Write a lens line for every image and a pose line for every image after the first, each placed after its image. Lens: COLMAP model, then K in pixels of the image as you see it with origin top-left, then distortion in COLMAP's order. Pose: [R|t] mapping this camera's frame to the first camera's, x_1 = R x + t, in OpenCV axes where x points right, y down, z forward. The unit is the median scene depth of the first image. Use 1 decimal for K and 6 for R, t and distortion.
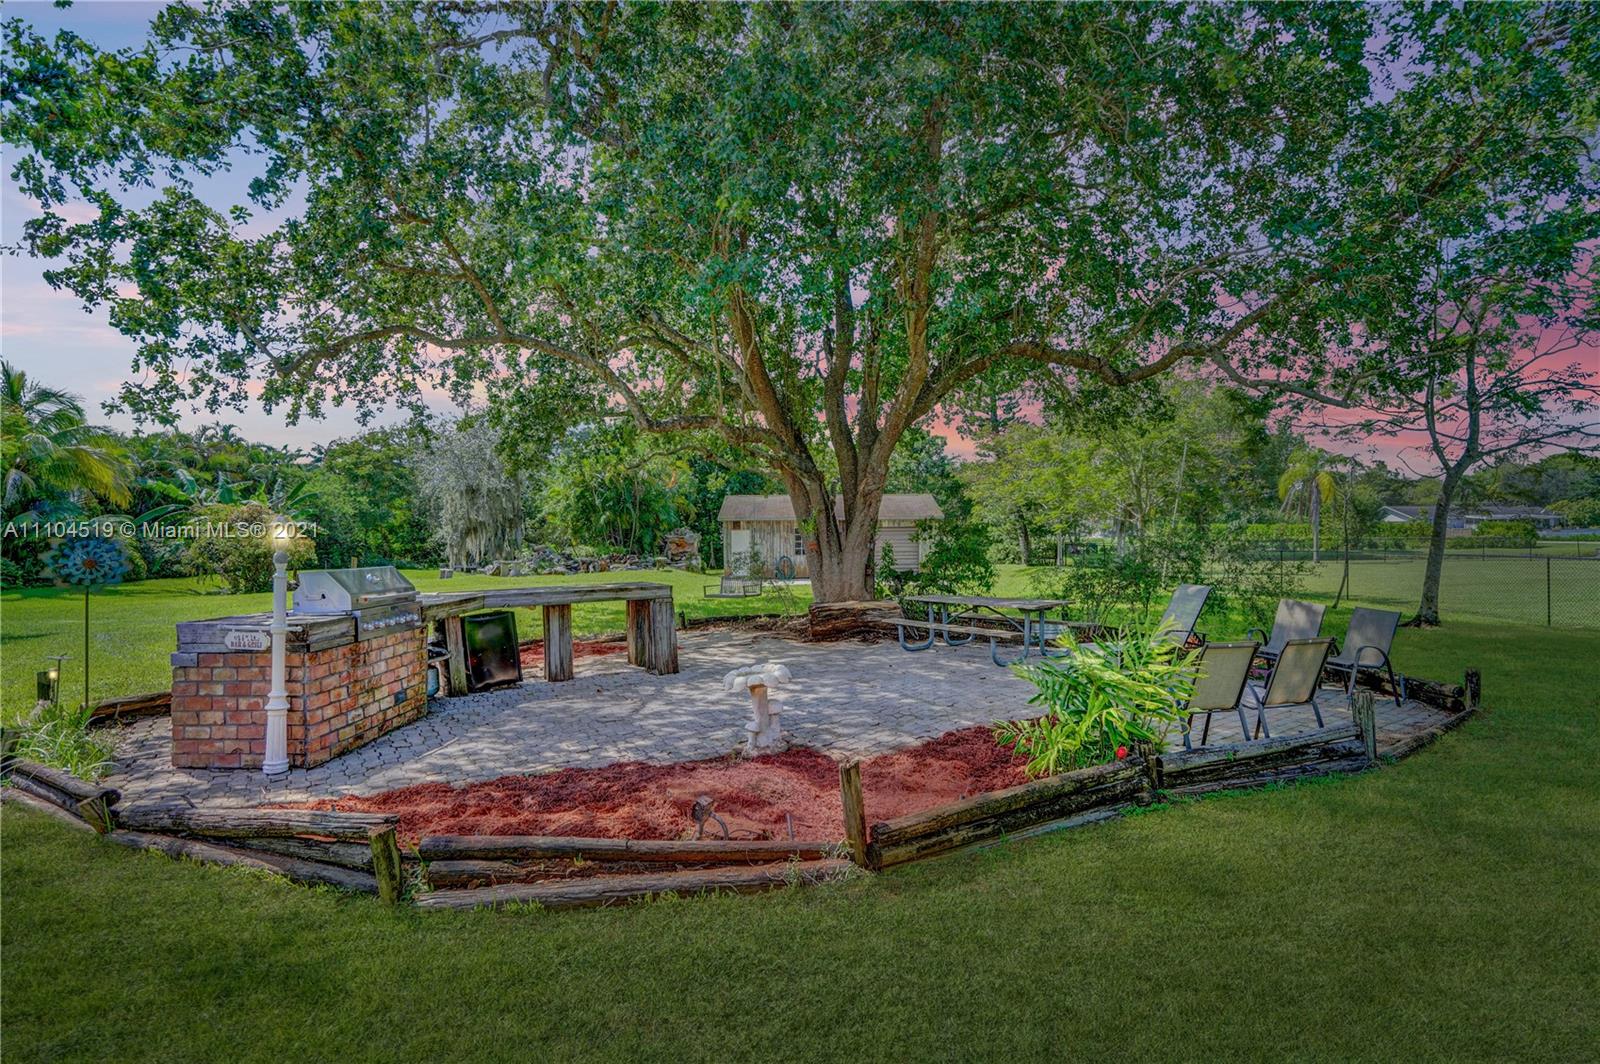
lens RADIAL K [[753.4, 0, 800.0], [0, 753.4, 532.0], [0, 0, 1]] dist [-0.001799, 0.000459]
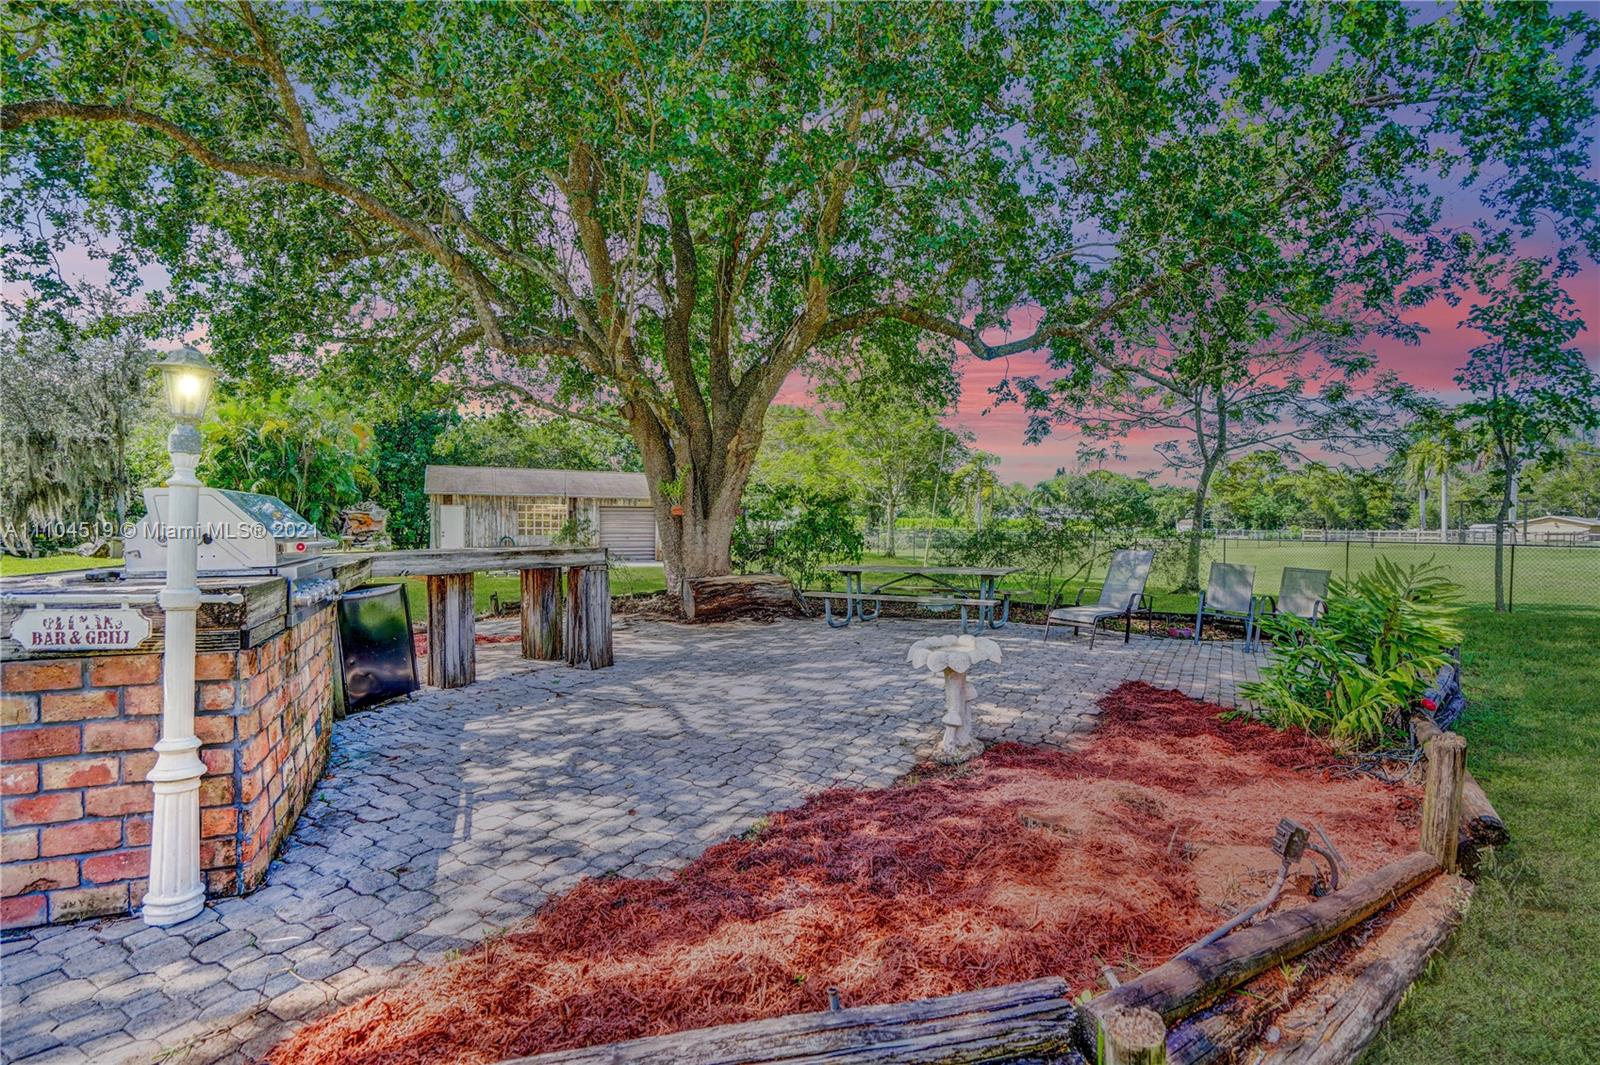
lens RADIAL K [[753.4, 0, 800.0], [0, 753.4, 532.5], [0, 0, 1]] dist [-0.001799, 0.000459]
pose [[0.913243, 0.014460, 0.407159, -0.317792], [-0.021182, 0.999704, 0.012006, 0.044766], [-0.406865, -0.019589, 0.913278, 0.259910]]
